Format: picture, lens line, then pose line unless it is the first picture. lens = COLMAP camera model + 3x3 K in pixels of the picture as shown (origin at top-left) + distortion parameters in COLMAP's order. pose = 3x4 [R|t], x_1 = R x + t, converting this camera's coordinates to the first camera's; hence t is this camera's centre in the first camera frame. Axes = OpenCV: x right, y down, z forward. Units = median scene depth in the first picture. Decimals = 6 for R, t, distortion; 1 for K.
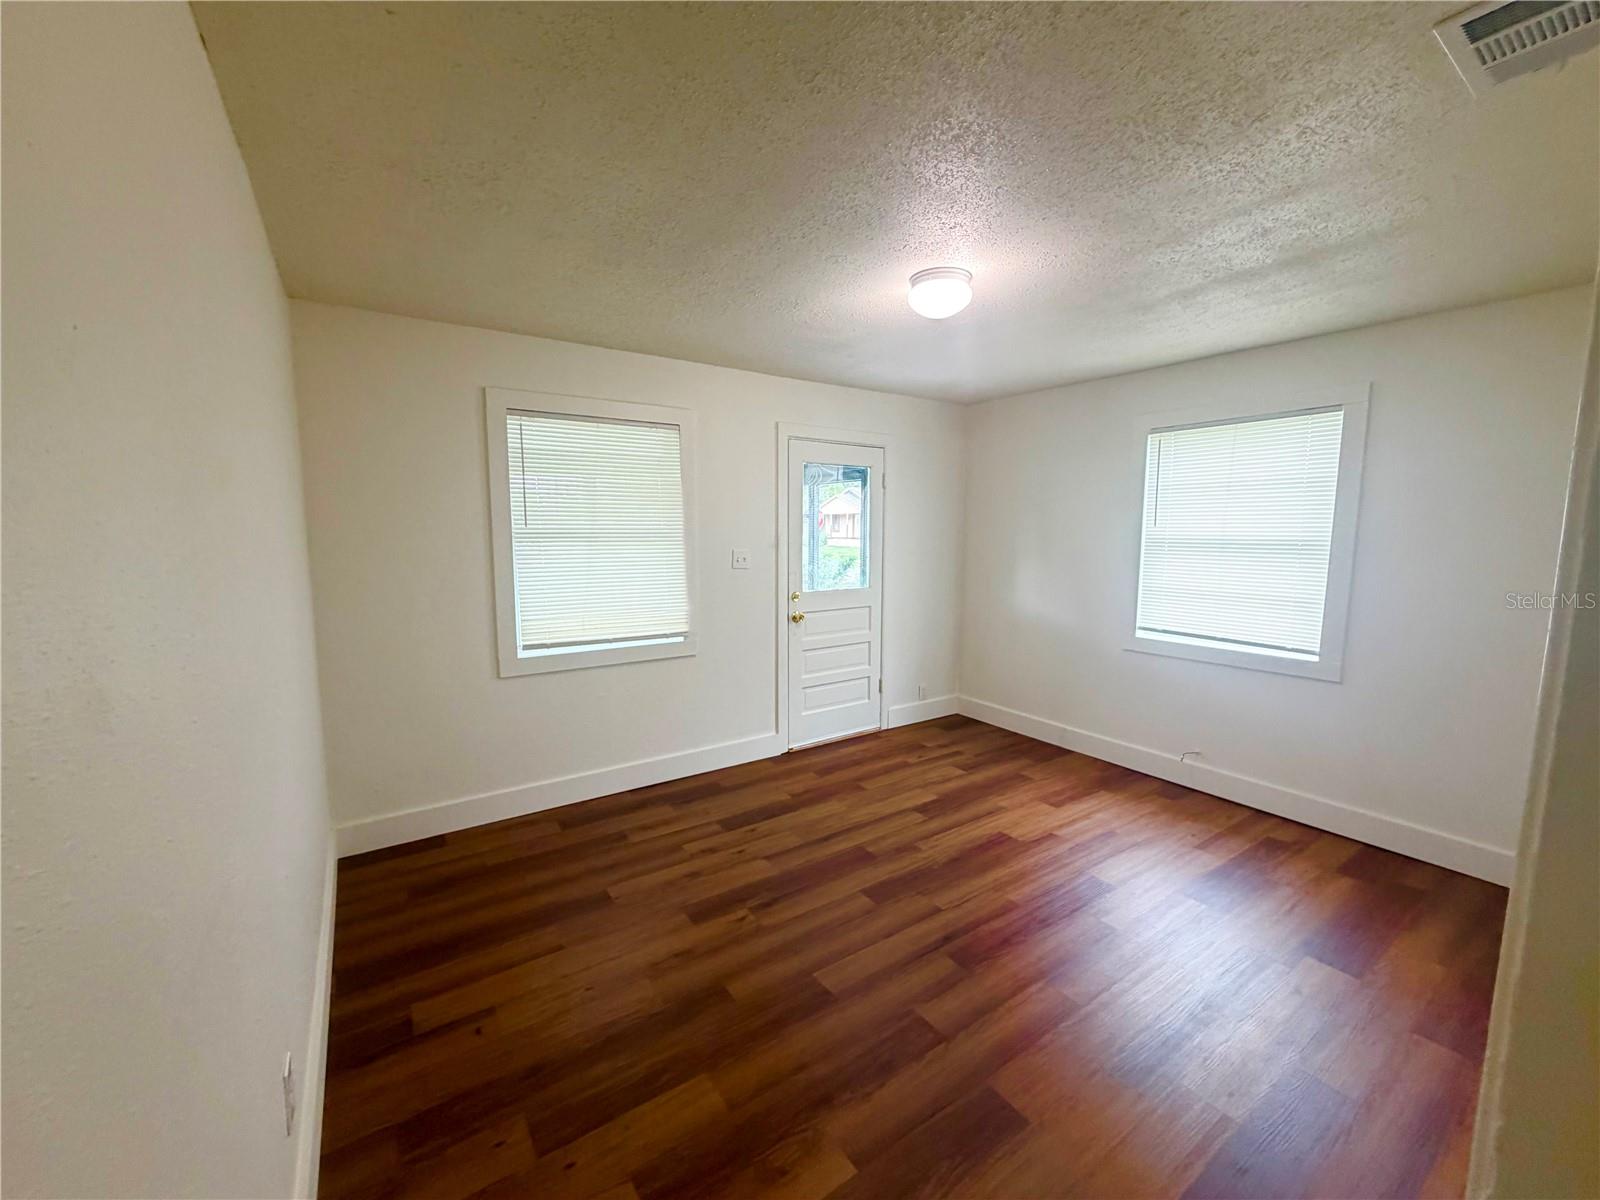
lens RADIAL K [[635.5, 0, 797.9], [0, 635.5, 603.2], [0, 0, 1]] dist [0.000716, 0.000292]
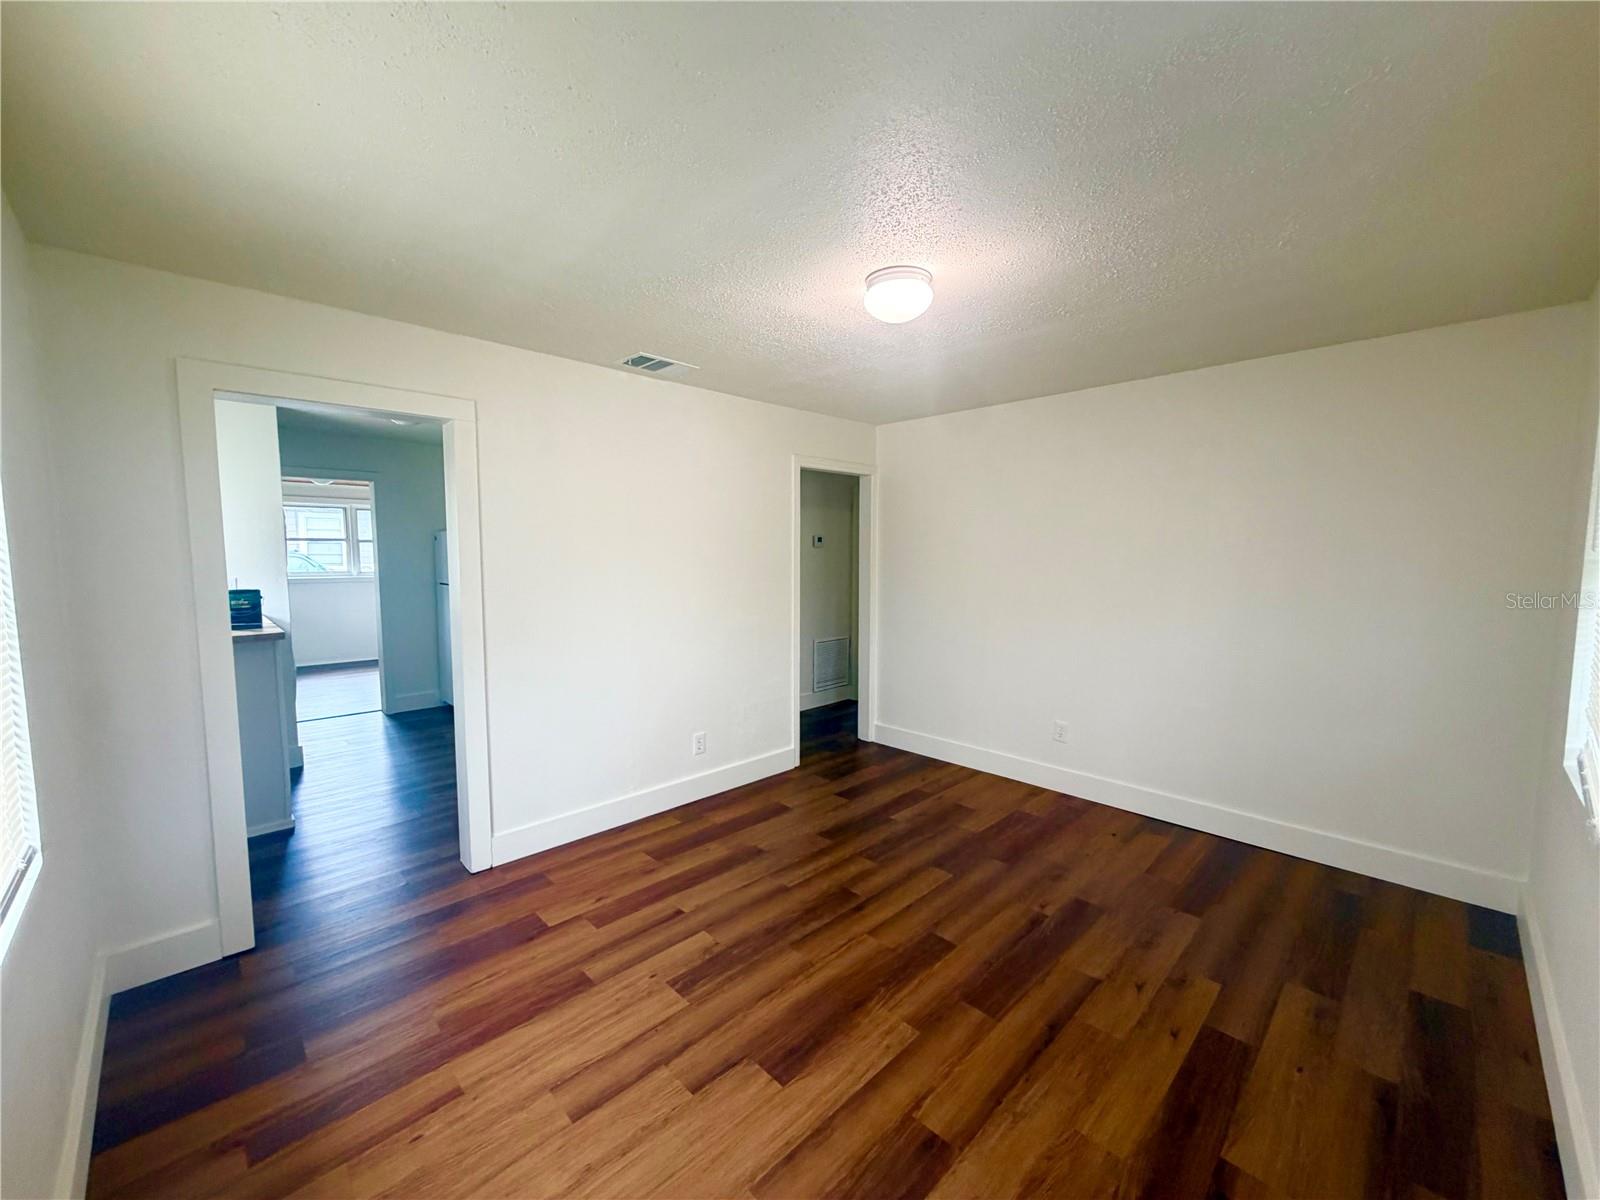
lens RADIAL K [[635.5, 0, 797.9], [0, 635.5, 603.2], [0, 0, 1]] dist [0.000716, 0.000292]
pose [[-0.984656, 0.012164, -0.174082, 0.431795], [-0.023379, 0.979380, 0.200670, -0.189152], [0.172933, 0.201660, -0.964068, 1.582186]]
